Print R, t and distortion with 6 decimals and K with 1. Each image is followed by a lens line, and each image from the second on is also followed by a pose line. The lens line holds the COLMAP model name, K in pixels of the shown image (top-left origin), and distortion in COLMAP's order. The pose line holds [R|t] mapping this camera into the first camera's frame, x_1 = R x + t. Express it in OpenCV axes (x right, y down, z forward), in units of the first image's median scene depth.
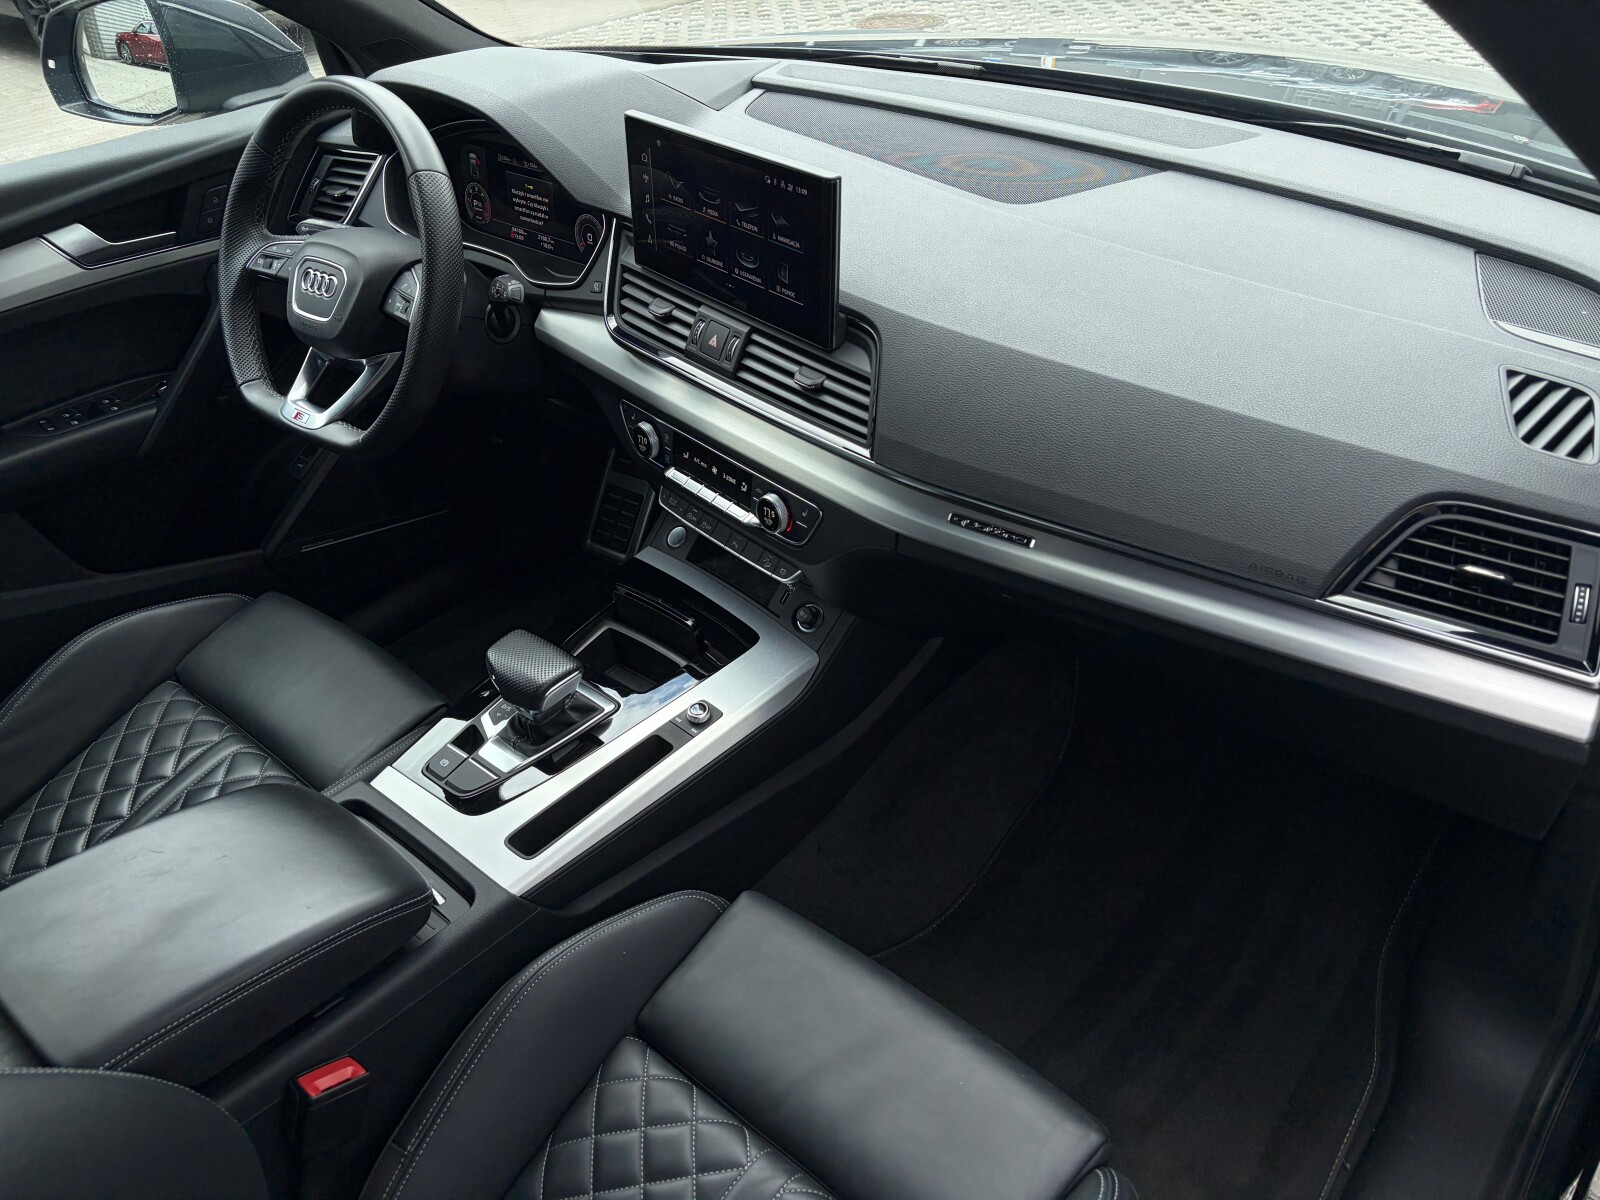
lens RADIAL K [[1212.8, 0, 804.3], [0, 1212.8, 602.5], [0, 0, 1]] dist [0.037929, -0.042225]
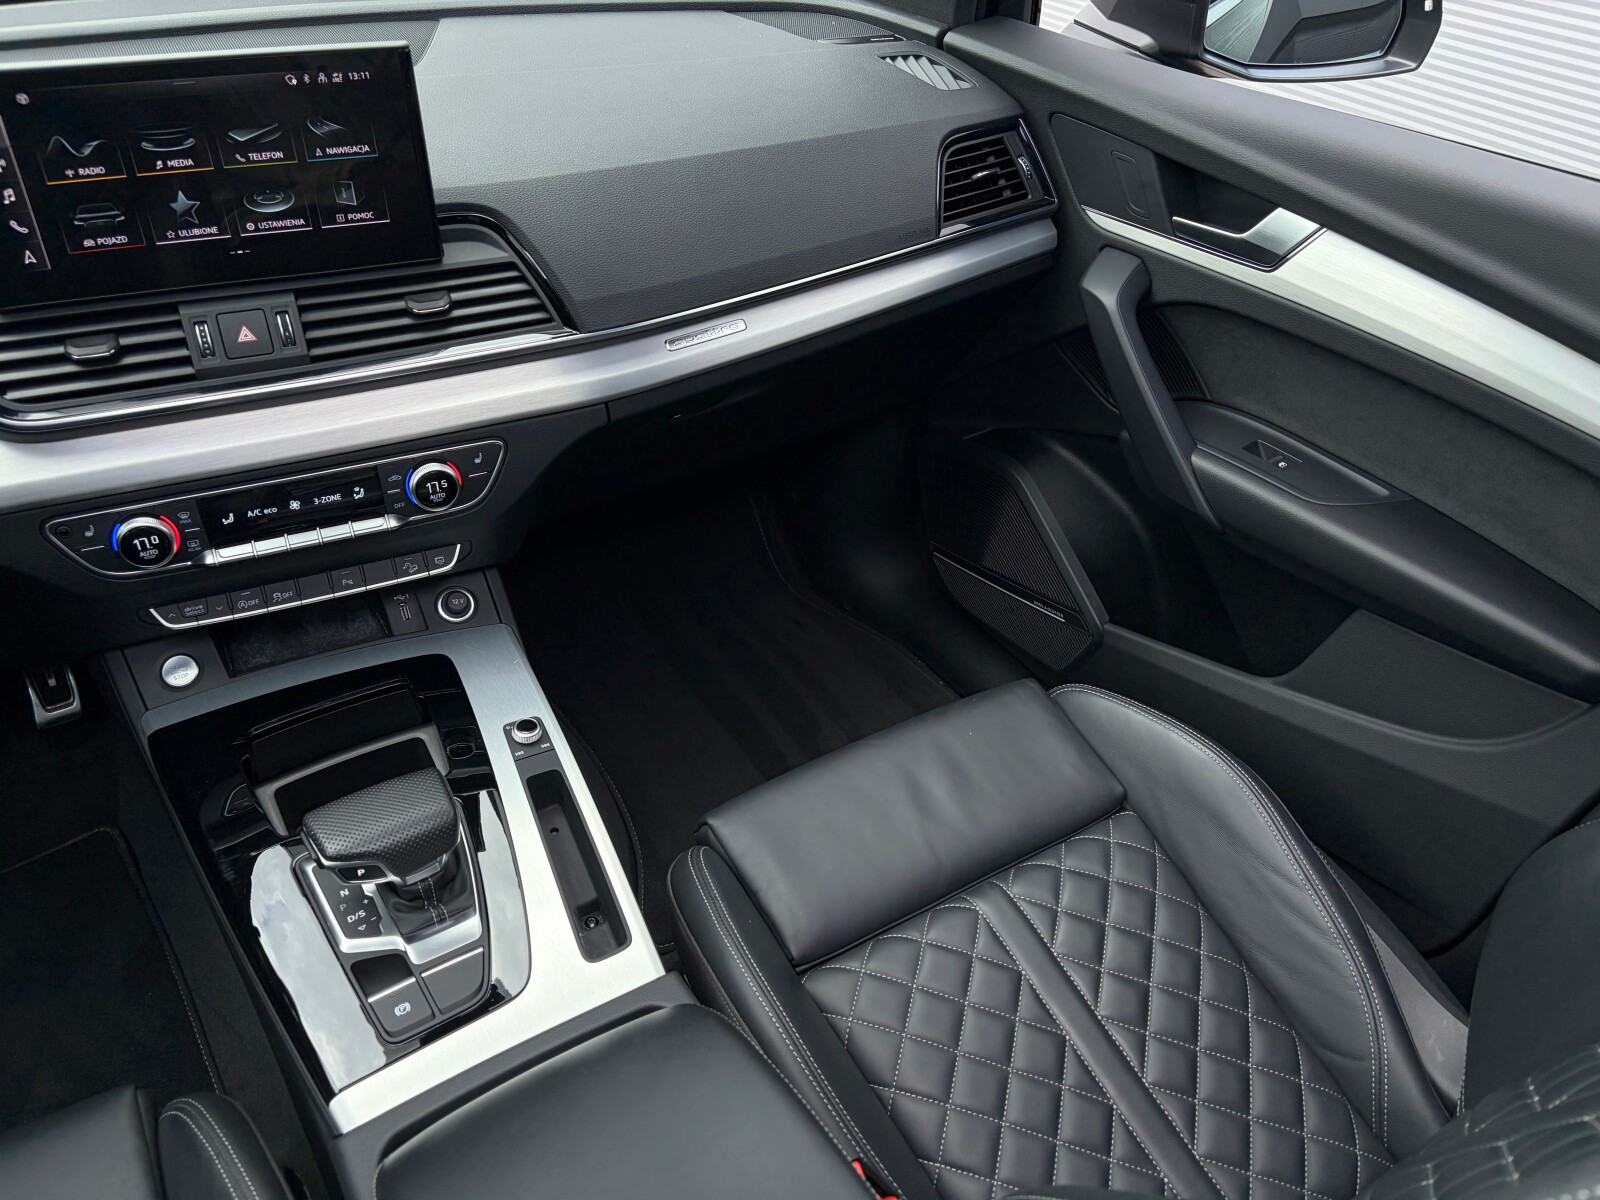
lens RADIAL K [[1212.8, 0, 807.6], [0, 1212.8, 610.1], [0, 0, 1]] dist [0.037929, -0.042225]
pose [[0.287220, -0.542247, 0.789603, -0.599938], [0.529651, 0.776756, 0.340763, -0.143856], [-0.798107, 0.320340, 0.510302, 0.365652]]
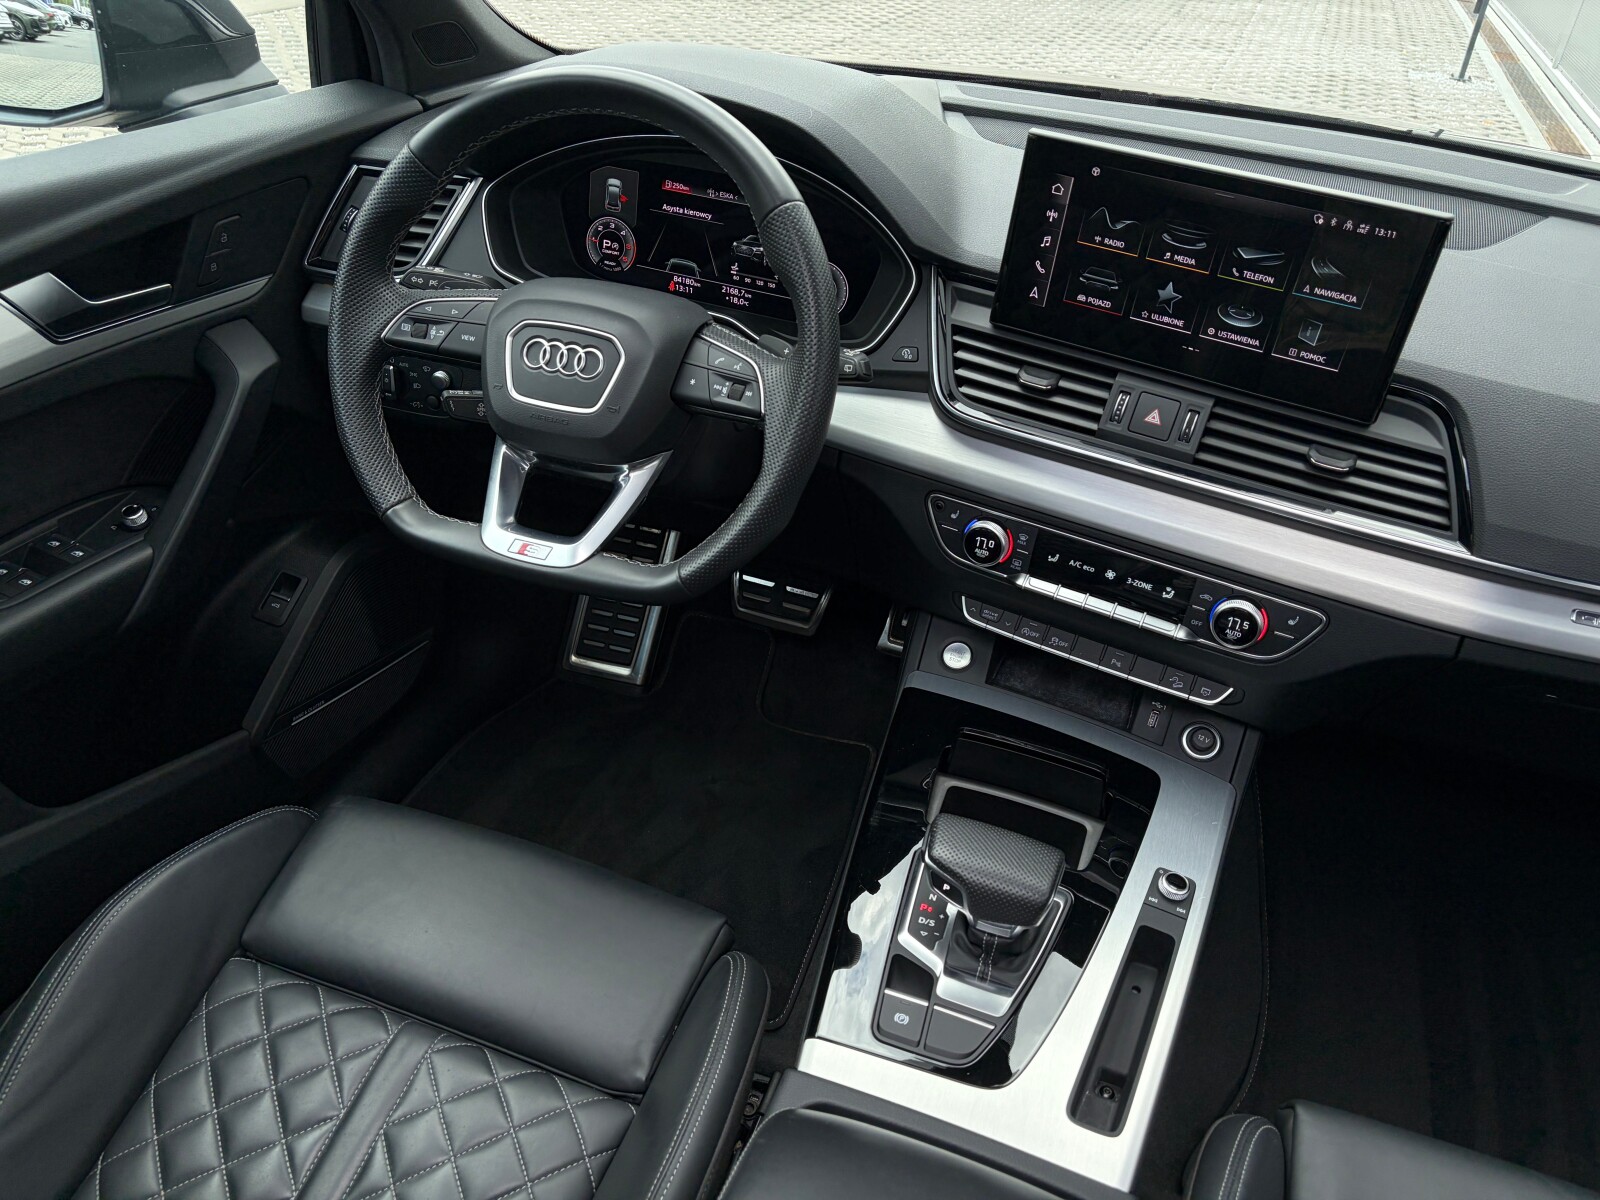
lens RADIAL K [[1212.8, 0, 797.8], [0, 1212.8, 598.7], [0, 0, 1]] dist [0.037929, -0.042225]
pose [[0.928267, -0.097280, 0.358967, -0.540122], [0.108994, 0.993964, -0.012487, -0.103014], [-0.355585, 0.050717, 0.933267, 0.313690]]
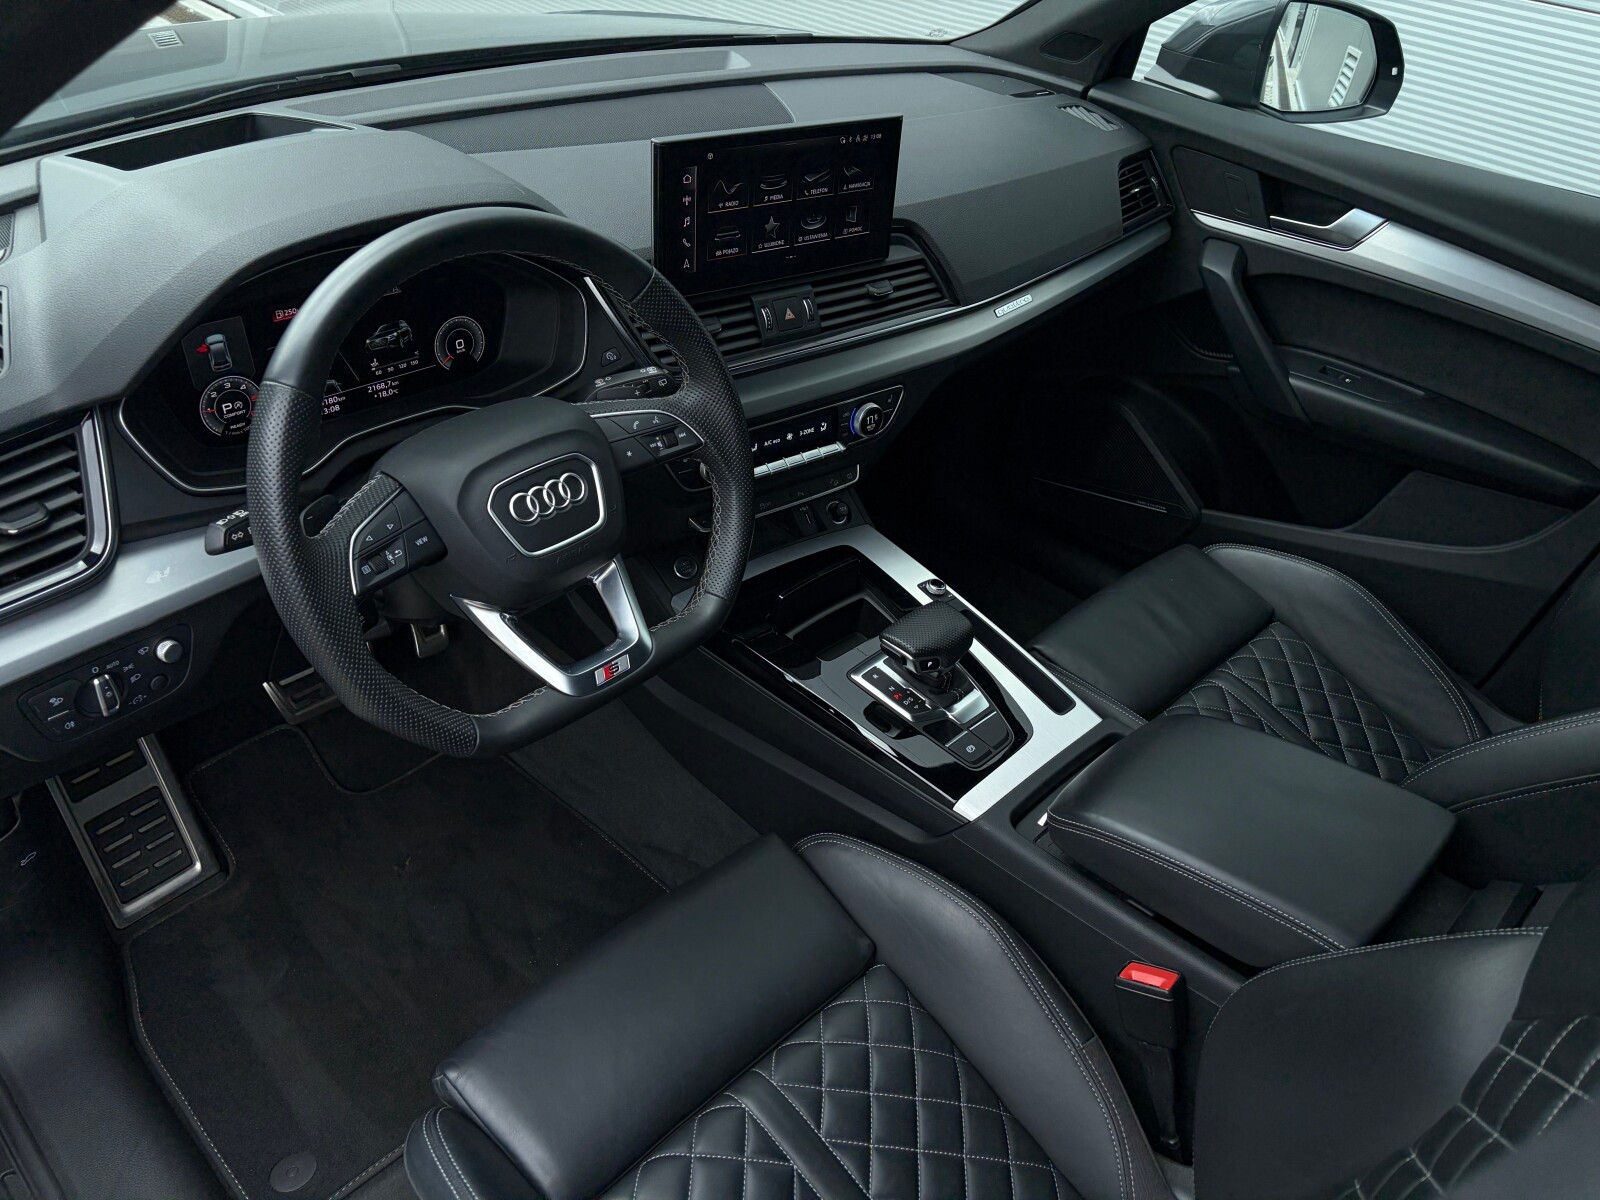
lens RADIAL K [[1212.8, 0, 809.1], [0, 1212.8, 596.1], [0, 0, 1]] dist [0.037929, -0.042225]
pose [[0.064784, -0.548436, 0.833679, -1.011394], [0.514472, 0.734203, 0.443017, -0.456754], [-0.855057, 0.400204, 0.329720, 0.668489]]
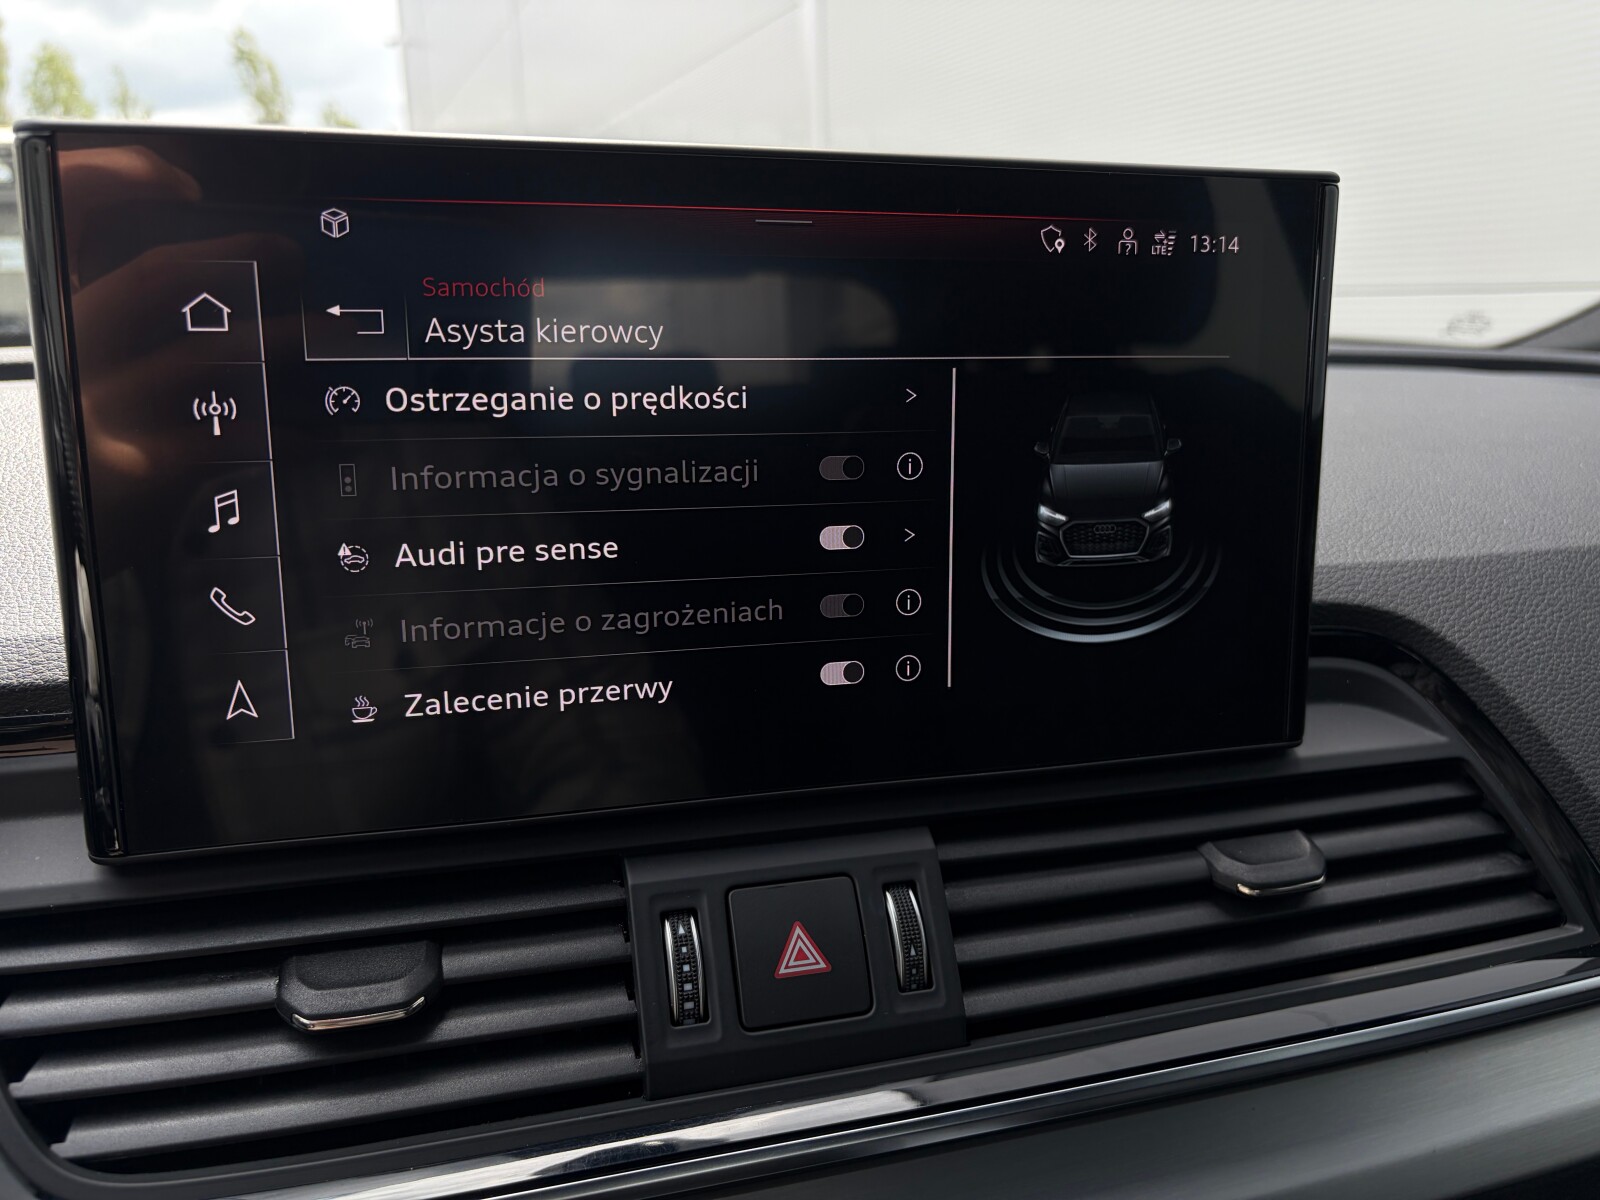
lens RADIAL K [[1212.8, 0, 793.7], [0, 1212.8, 601.6], [0, 0, 1]] dist [0.037929, -0.042225]
pose [[0.439839, -0.163822, 0.883008, -0.253446], [0.519686, 0.848309, -0.101479, -0.229353], [-0.732440, 0.503521, 0.458256, 0.782488]]
